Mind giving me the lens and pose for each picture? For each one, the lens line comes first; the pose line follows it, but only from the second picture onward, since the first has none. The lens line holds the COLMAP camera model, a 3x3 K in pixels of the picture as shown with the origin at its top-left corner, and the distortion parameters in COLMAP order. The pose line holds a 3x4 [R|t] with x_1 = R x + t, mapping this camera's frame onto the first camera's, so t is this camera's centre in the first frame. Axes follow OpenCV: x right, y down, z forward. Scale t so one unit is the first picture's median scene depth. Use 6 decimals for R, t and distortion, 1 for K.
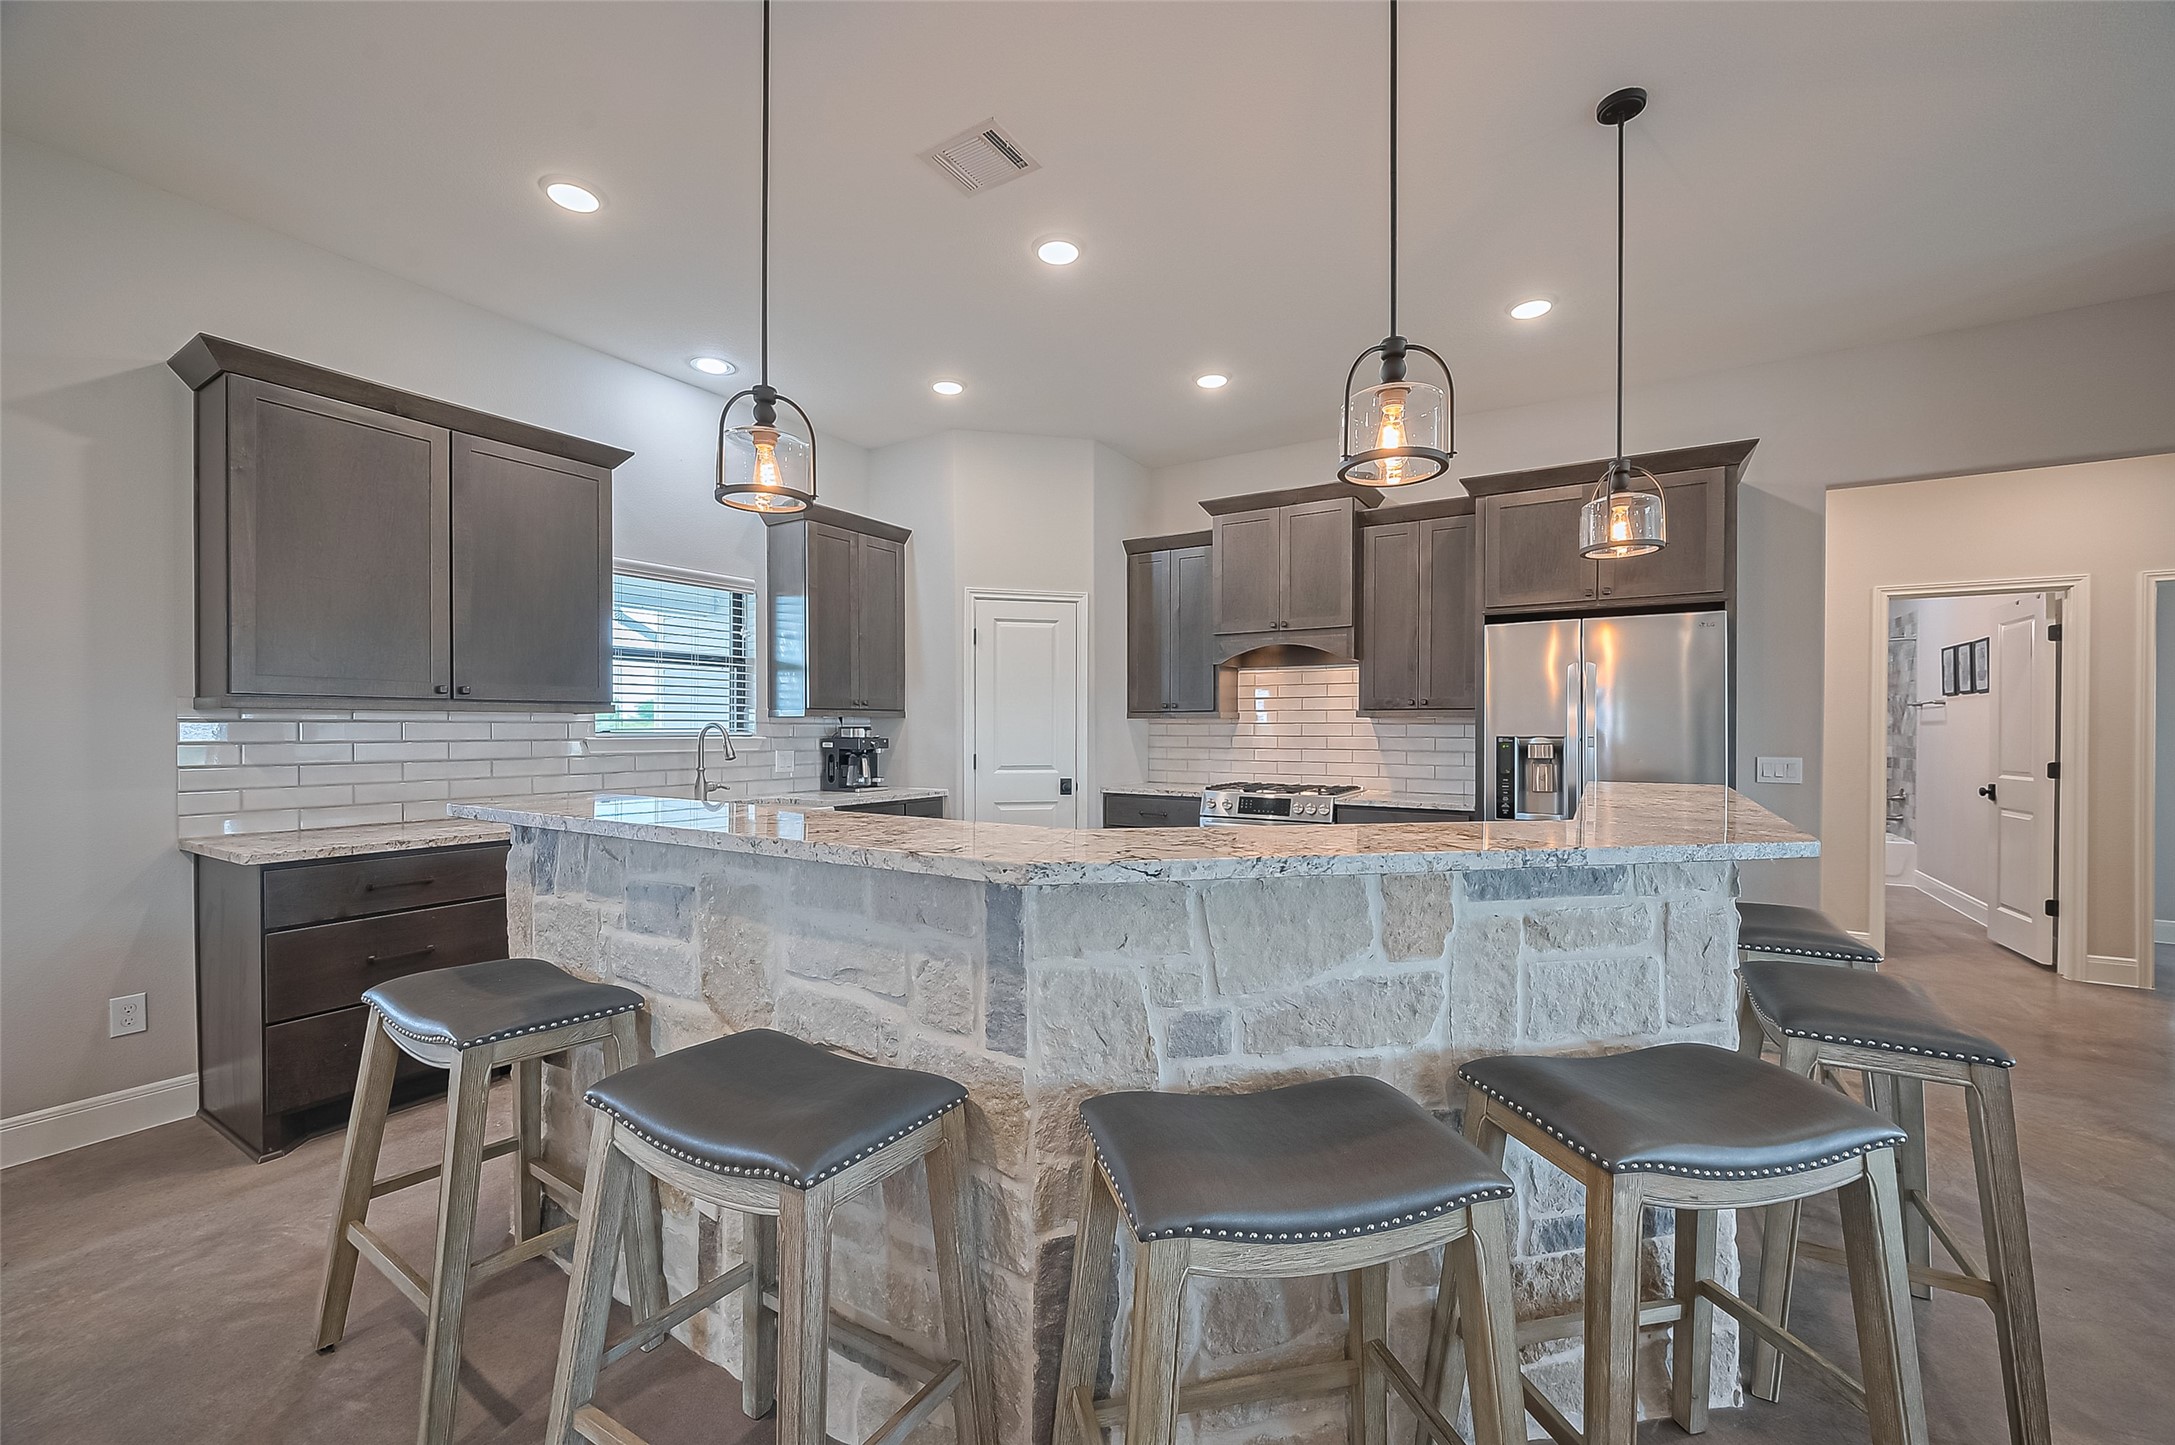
lens RADIAL K [[870.1, 0, 1087.5], [0, 870.1, 722.5], [0, 0, 1]] dist [-0.001052, -0.000010]
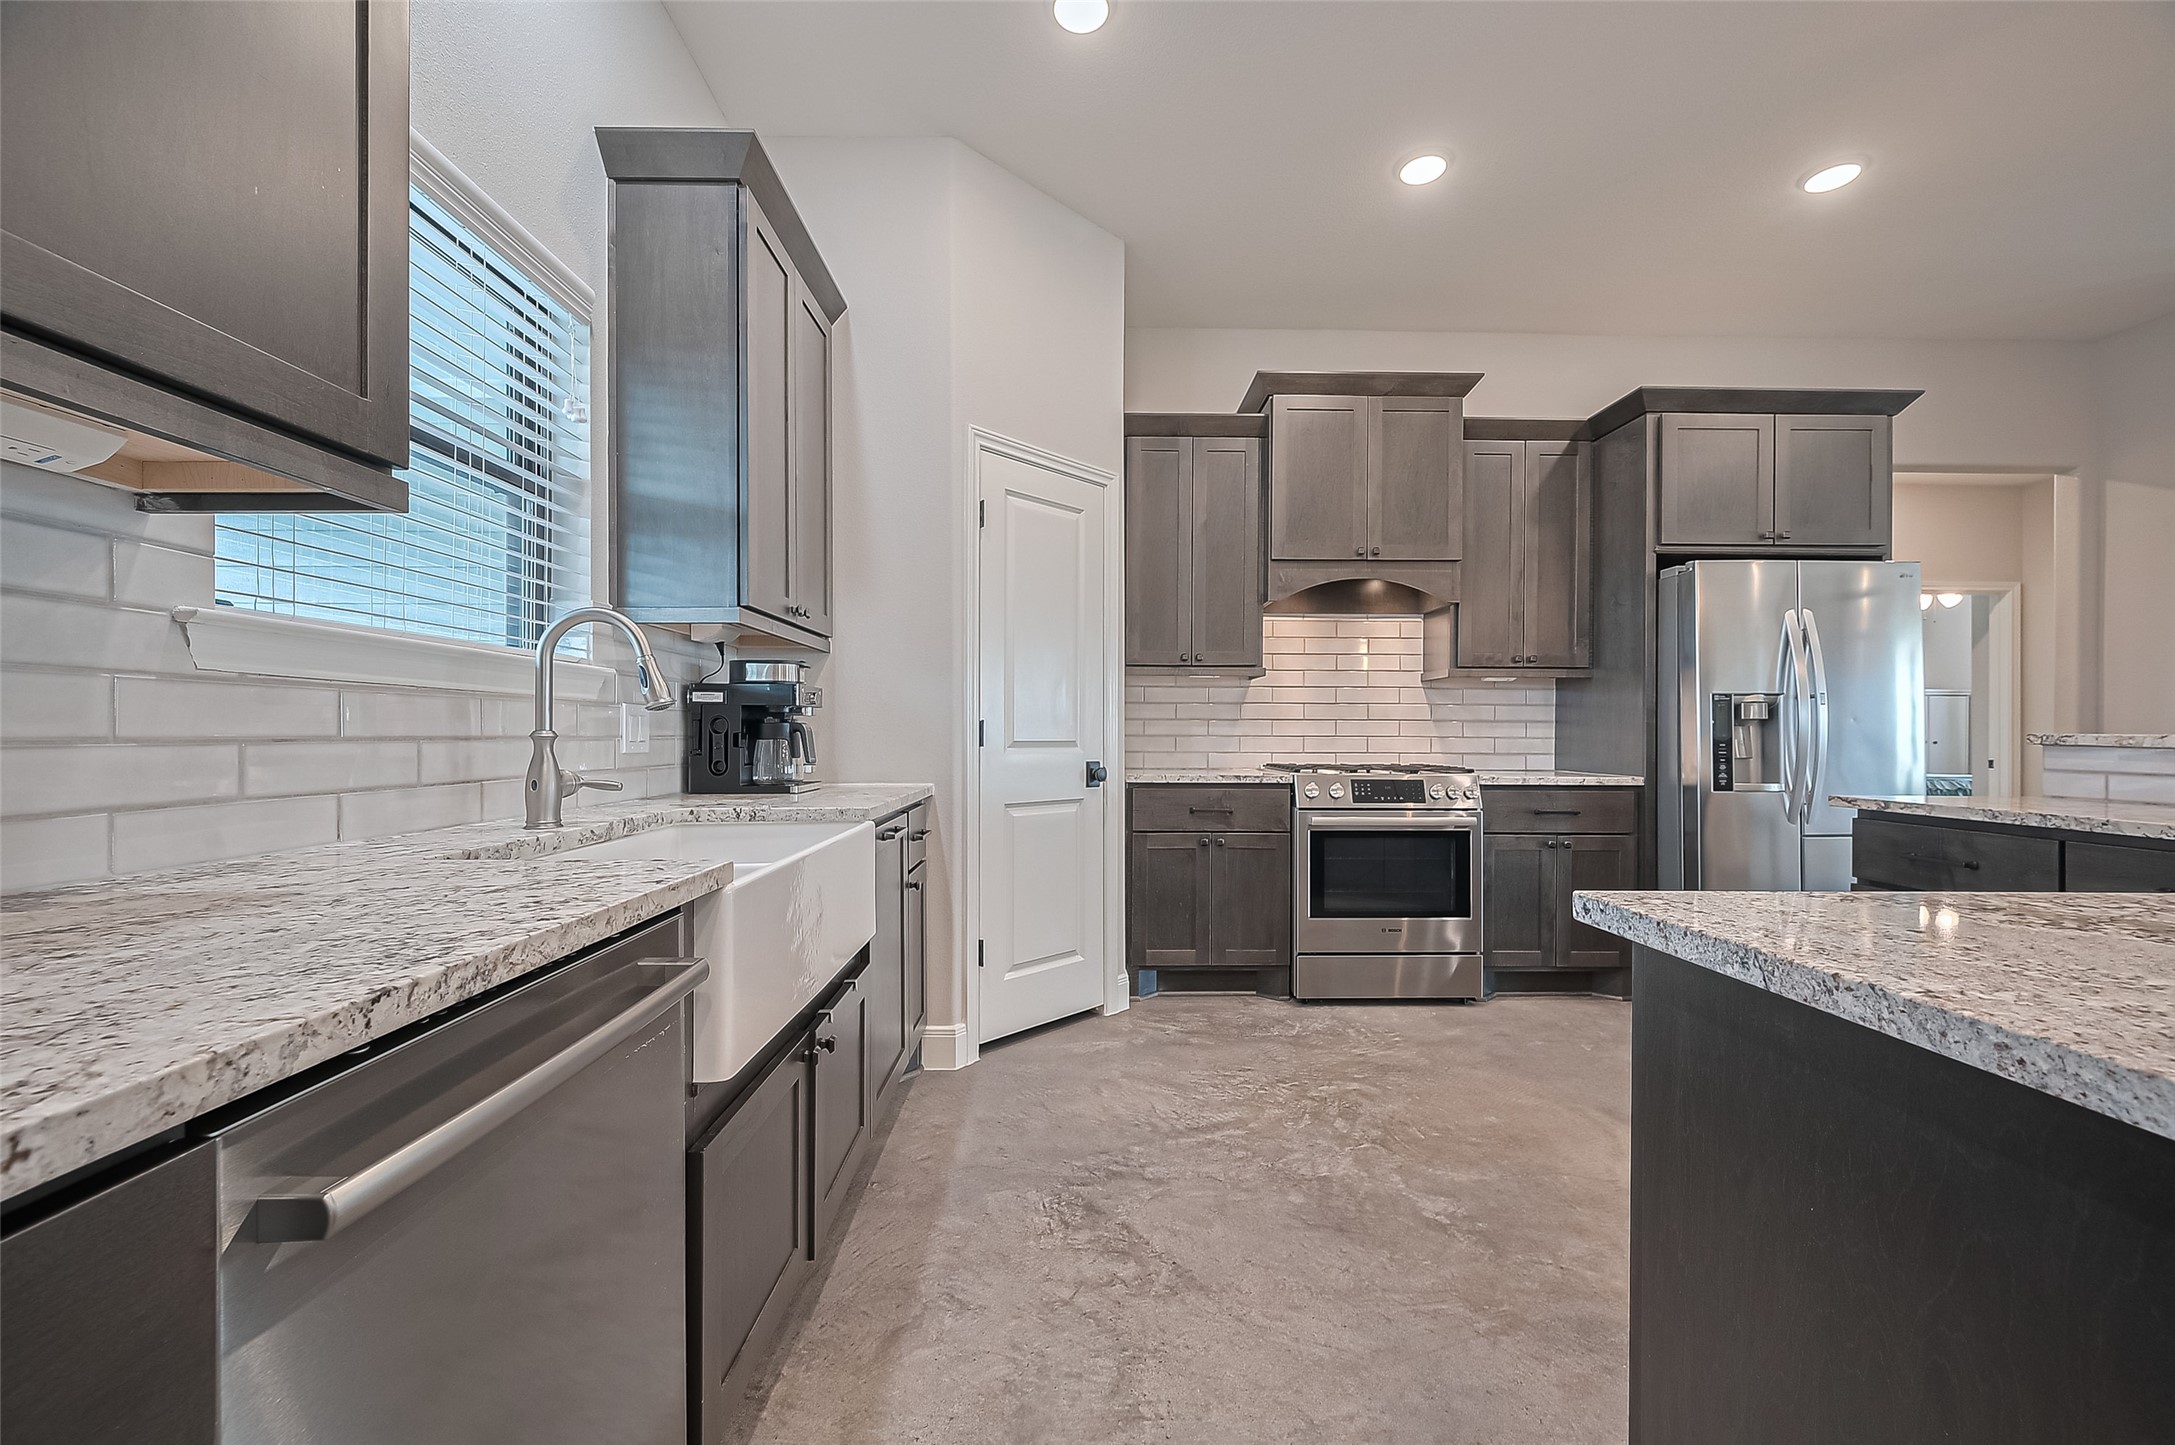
lens RADIAL K [[870.1, 0, 1087.5], [0, 870.1, 722.5], [0, 0, 1]] dist [-0.001052, -0.000010]
pose [[0.840680, 0.008653, 0.541463, -0.377524], [-0.005063, 0.999954, -0.008119, 0.041875], [-0.541509, 0.004084, 0.840685, 0.483273]]
